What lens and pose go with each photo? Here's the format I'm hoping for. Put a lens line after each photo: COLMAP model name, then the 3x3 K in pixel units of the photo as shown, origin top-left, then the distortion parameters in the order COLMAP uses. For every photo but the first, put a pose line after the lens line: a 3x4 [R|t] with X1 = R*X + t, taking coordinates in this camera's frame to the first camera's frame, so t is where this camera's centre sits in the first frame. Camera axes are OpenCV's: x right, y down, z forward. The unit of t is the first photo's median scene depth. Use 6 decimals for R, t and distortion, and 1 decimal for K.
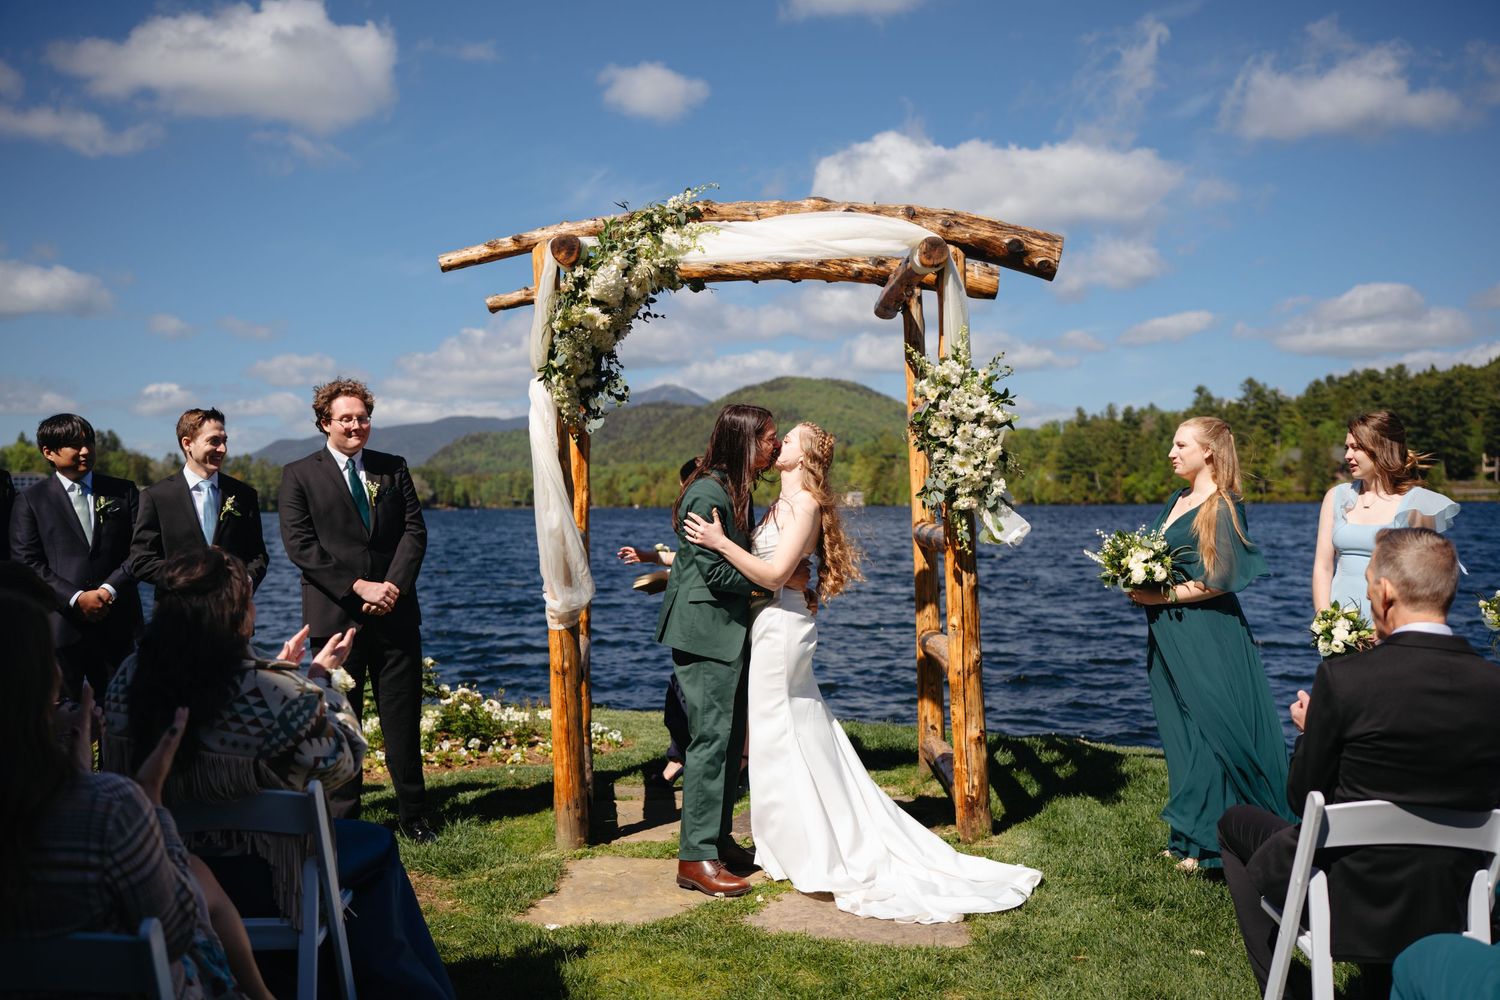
lens RADIAL K [[1448.9, 0, 750.0], [0, 1448.9, 500.0], [0, 0, 1]] dist [0.004217, 0.002187]
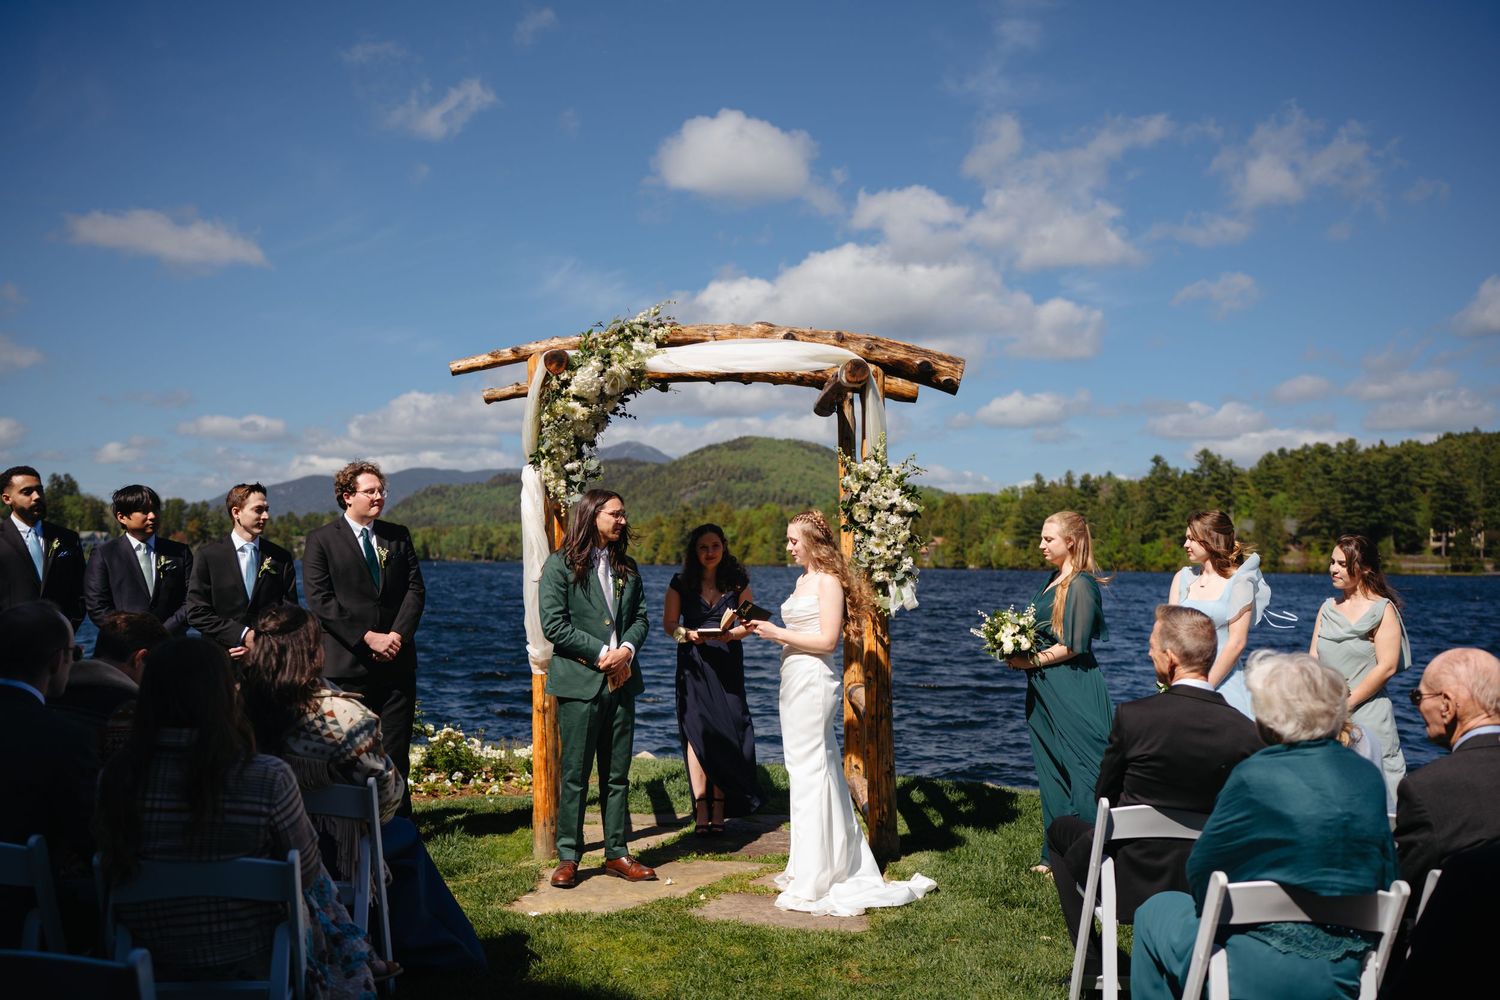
lens RADIAL K [[1447.4, 0, 750.2], [0, 1447.4, 494.5], [0, 0, 1]] dist [0.000247, 0.000382]
pose [[0.999390, 0.022794, 0.026465, 0.004385], [-0.021598, 0.998771, -0.044618, -0.007255], [-0.027449, 0.044019, 0.998654, -0.151198]]
